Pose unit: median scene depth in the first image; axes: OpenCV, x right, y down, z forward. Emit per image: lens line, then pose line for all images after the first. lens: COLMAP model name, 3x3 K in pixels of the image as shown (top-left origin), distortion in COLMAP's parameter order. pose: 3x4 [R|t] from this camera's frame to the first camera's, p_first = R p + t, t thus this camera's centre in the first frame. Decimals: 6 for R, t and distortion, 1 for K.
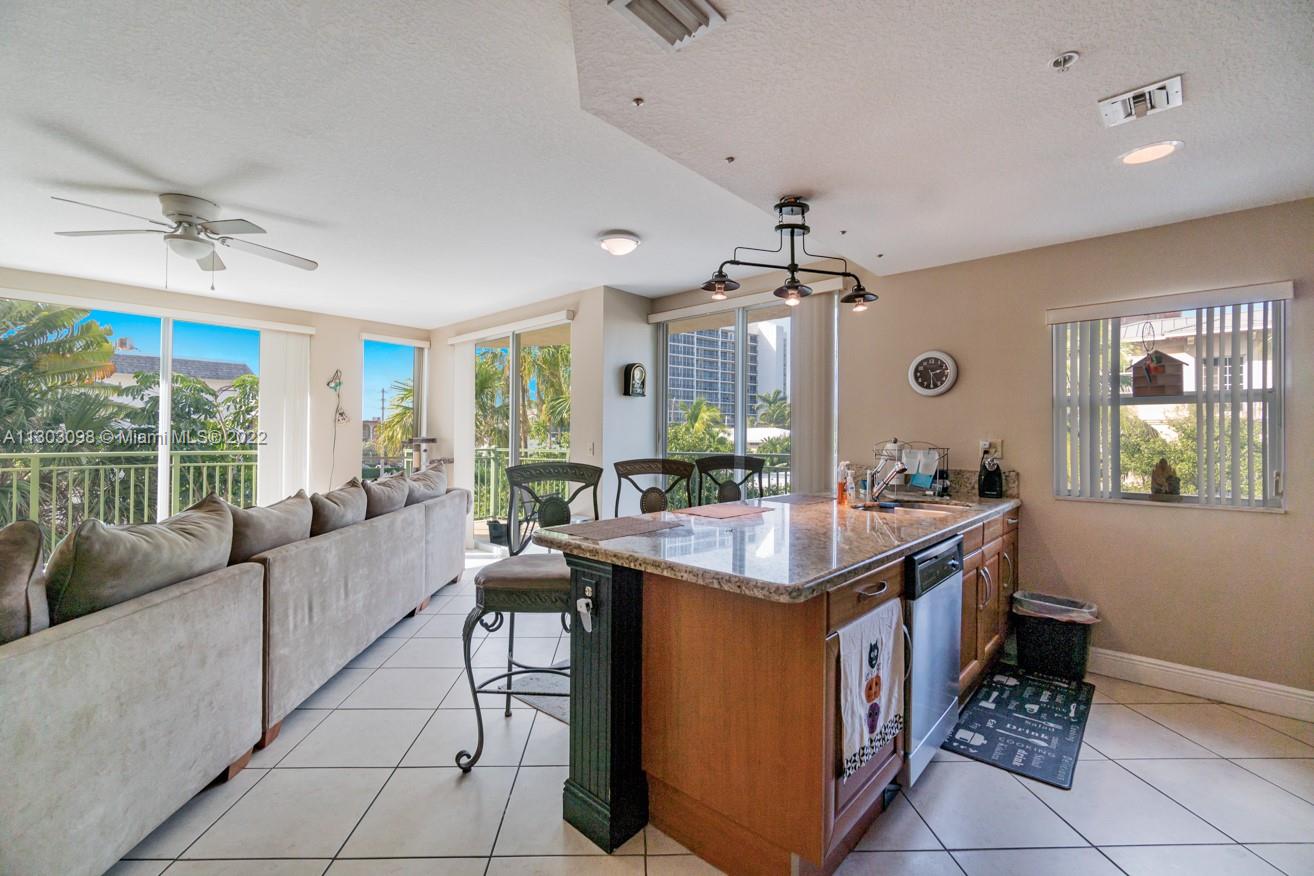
lens RADIAL K [[565.6, 0, 634.8], [0, 565.6, 430.2], [0, 0, 1]] dist [-0.002900, -0.000255]
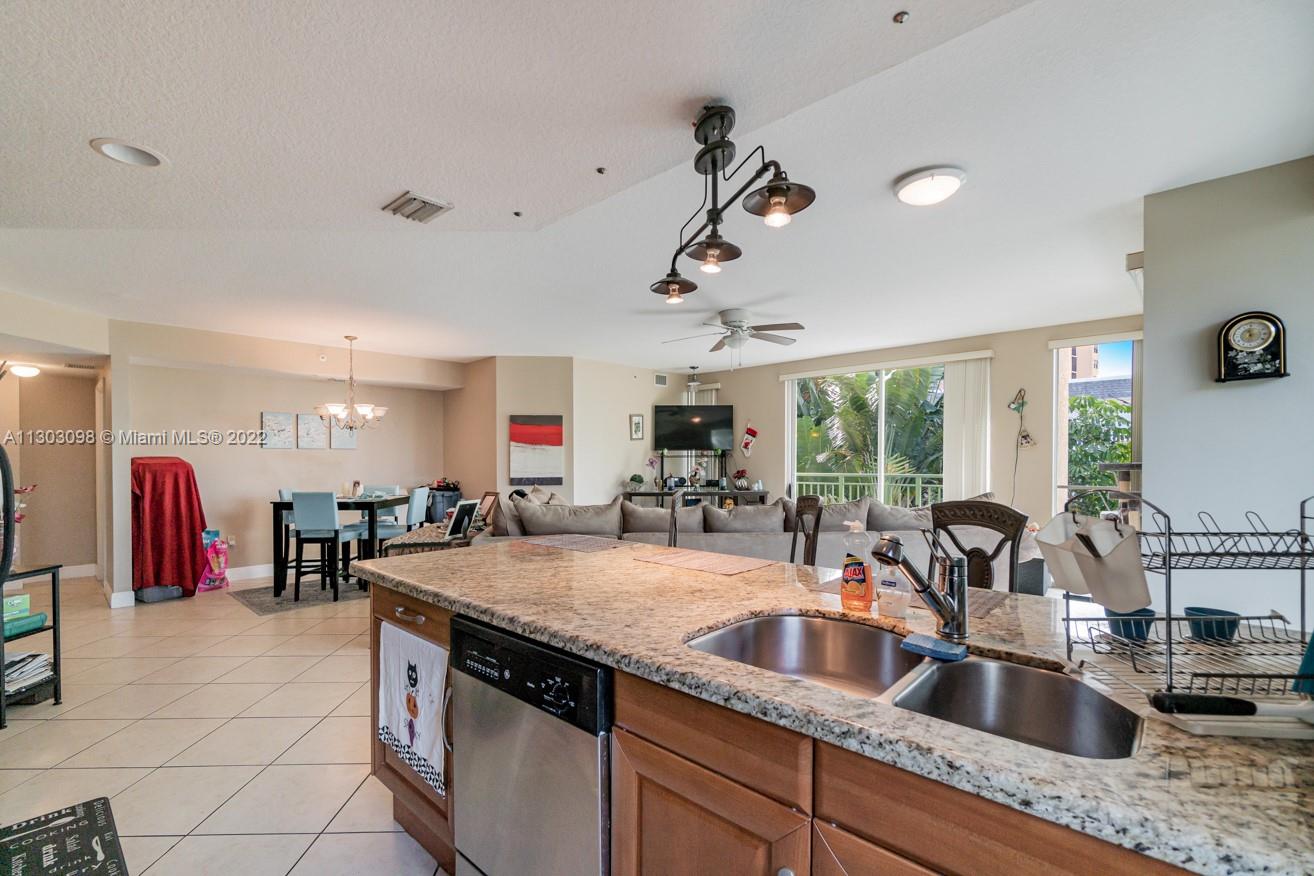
lens RADIAL K [[568.1, 0, 649.4], [0, 568.1, 453.1], [0, 0, 1]] dist [-0.001674, -0.000093]
pose [[0.007610, -0.015429, -0.999852, 0.835345], [0.019932, 0.999685, -0.015275, 0.000737], [0.999772, -0.019812, 0.007915, 0.813800]]
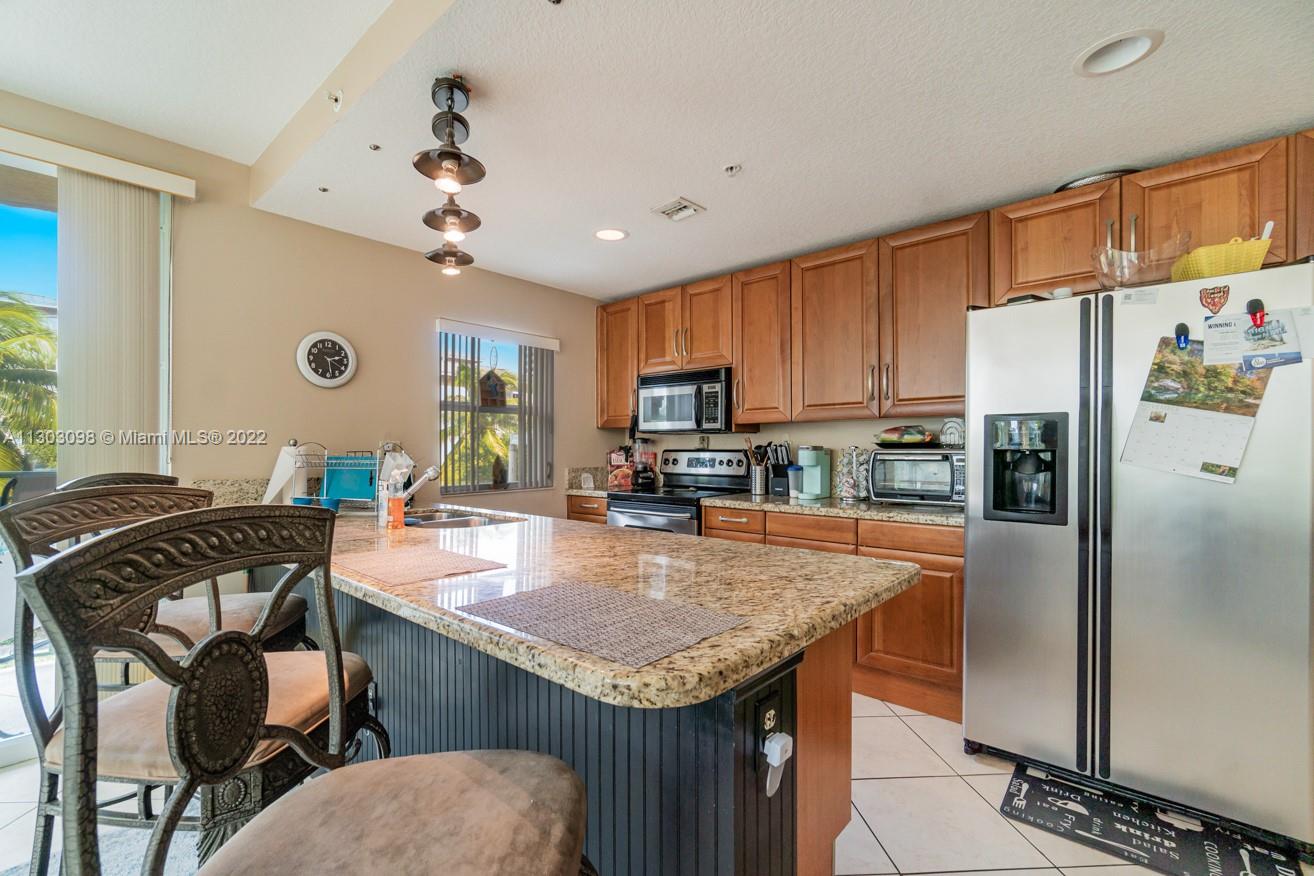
lens RADIAL K [[568.1, 0, 649.4], [0, 568.1, 453.1], [0, 0, 1]] dist [-0.001674, -0.000093]
pose [[-0.039372, -0.016164, 0.999094, -0.372791], [-0.009718, 0.999828, 0.015793, 0.019492], [-0.999177, -0.009087, -0.039522, 0.705393]]
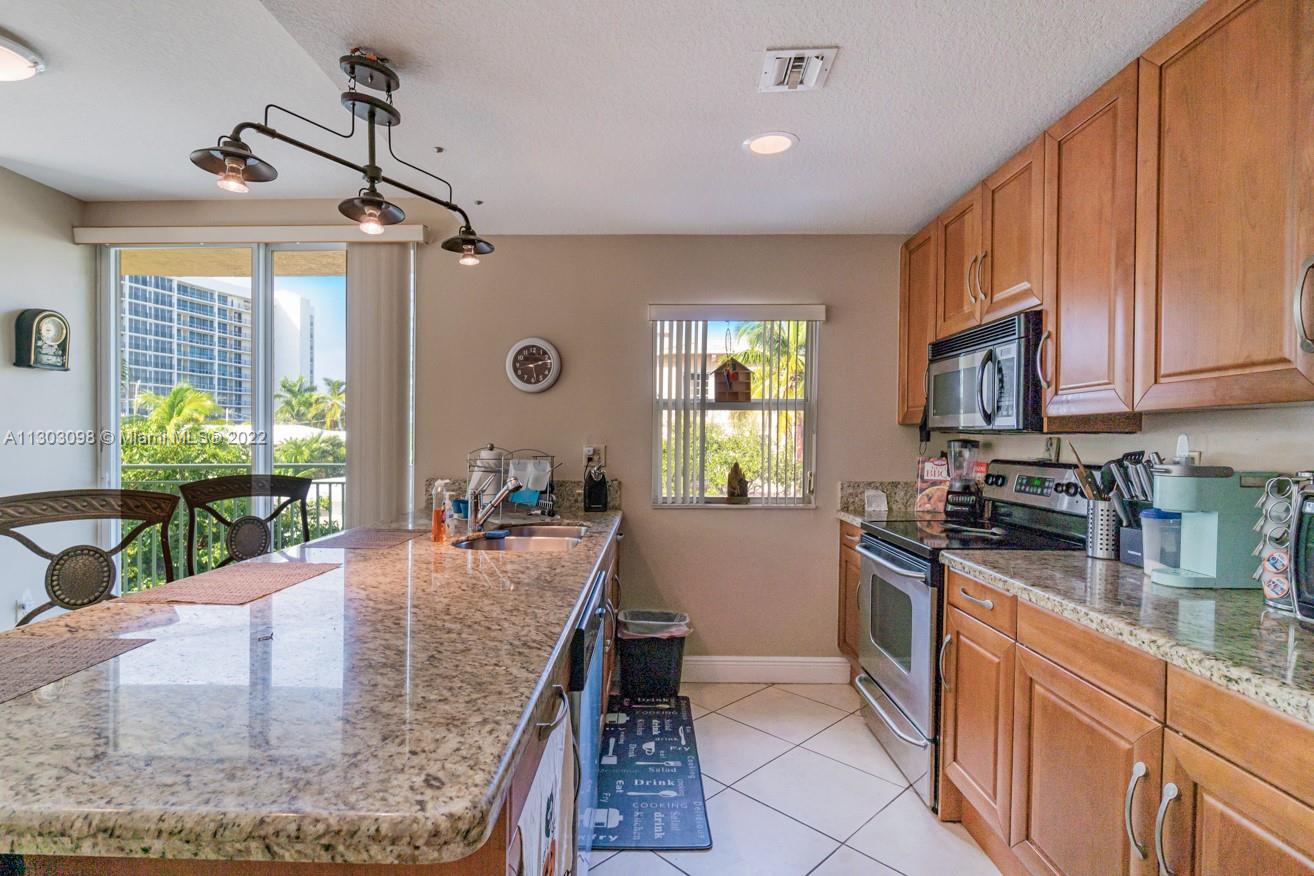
lens RADIAL K [[638.6, 0, 648.1], [0, 638.6, 447.0], [0, 0, 1]] dist [-0.002896, 0.000391]
pose [[0.736305, -0.011964, 0.676544, 0.024130], [-0.006890, 0.999659, 0.025177, -0.006966], [-0.676615, -0.023200, 0.735972, 0.247194]]
